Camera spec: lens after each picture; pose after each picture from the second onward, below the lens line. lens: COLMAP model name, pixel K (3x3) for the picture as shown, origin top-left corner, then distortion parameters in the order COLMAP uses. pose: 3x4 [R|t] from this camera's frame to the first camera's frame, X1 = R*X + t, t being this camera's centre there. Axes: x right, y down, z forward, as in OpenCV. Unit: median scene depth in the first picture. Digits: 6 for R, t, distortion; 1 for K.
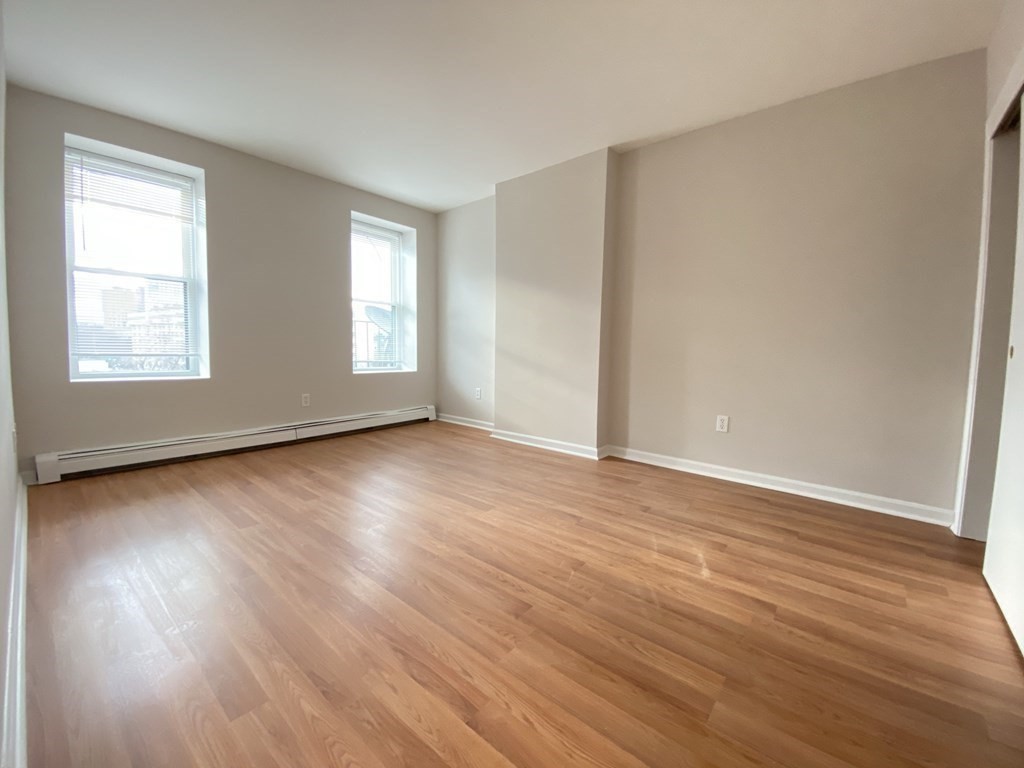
lens RADIAL K [[414.7, 0, 519.3], [0, 414.7, 382.5], [0, 0, 1]] dist [0.000247, -0.014179]
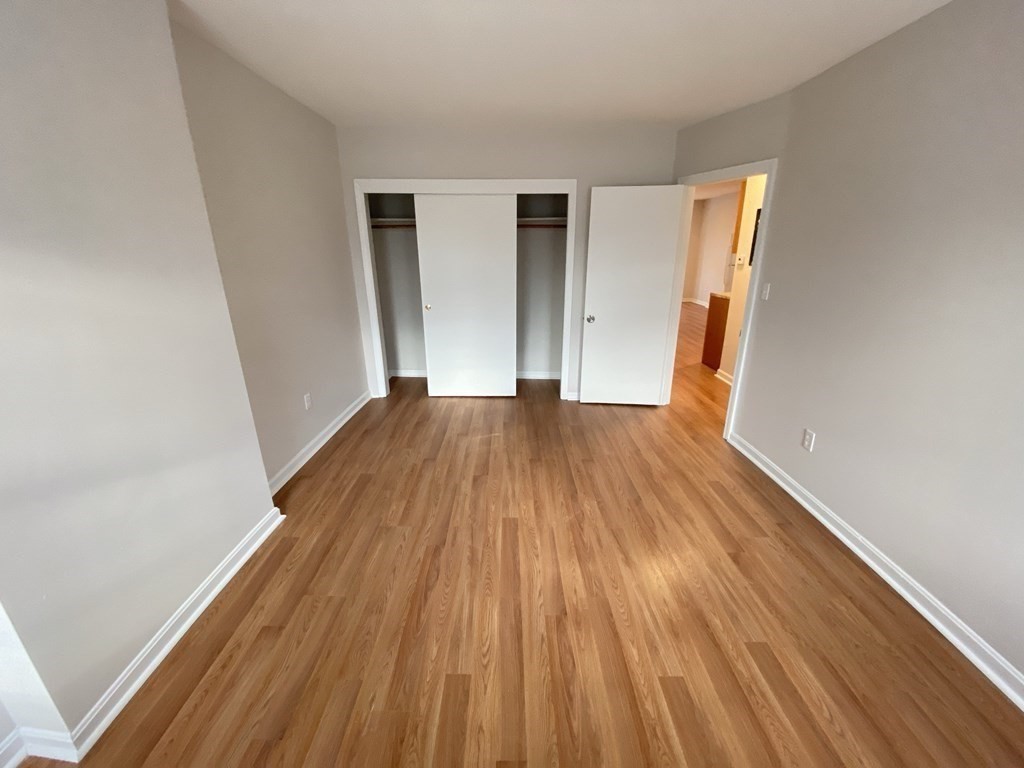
lens RADIAL K [[414.7, 0, 519.3], [0, 414.7, 382.5], [0, 0, 1]] dist [0.000247, -0.014179]
pose [[-0.651585, -0.246474, 0.717418, -0.745945], [0.058229, 0.926701, 0.371261, -0.376614], [-0.756338, 0.283683, -0.589472, 1.542828]]
